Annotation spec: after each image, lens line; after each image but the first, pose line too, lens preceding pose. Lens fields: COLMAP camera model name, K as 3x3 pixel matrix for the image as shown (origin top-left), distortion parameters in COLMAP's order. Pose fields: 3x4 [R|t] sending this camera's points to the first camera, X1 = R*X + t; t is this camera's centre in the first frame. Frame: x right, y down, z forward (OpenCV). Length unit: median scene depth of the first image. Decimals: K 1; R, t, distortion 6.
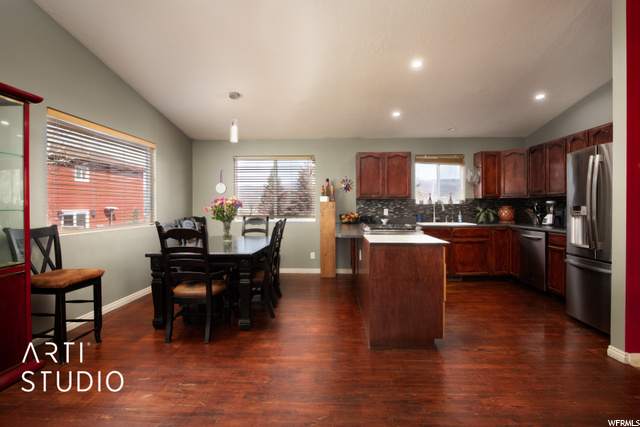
lens RADIAL K [[321.3, 0, 321.1], [0, 321.3, 207.3], [0, 0, 1]] dist [-0.021834, 0.001629]
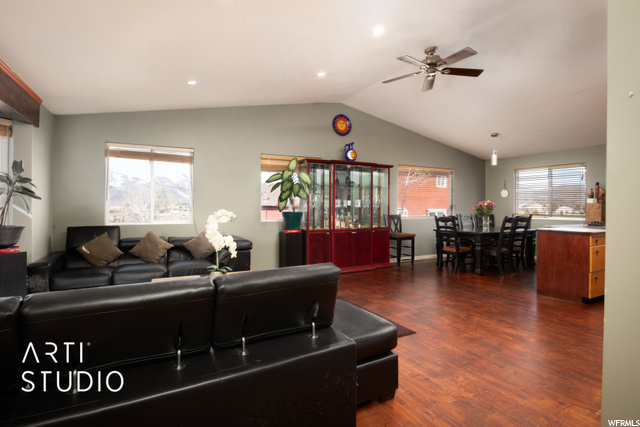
lens RADIAL K [[321.3, 0, 321.1], [0, 321.3, 207.3], [0, 0, 1]] dist [-0.021834, 0.001629]
pose [[0.513685, 0.007911, -0.857942, 0.513839], [-0.008482, 0.999955, 0.004142, 0.000170], [0.857937, 0.005149, 0.513729, -0.415458]]
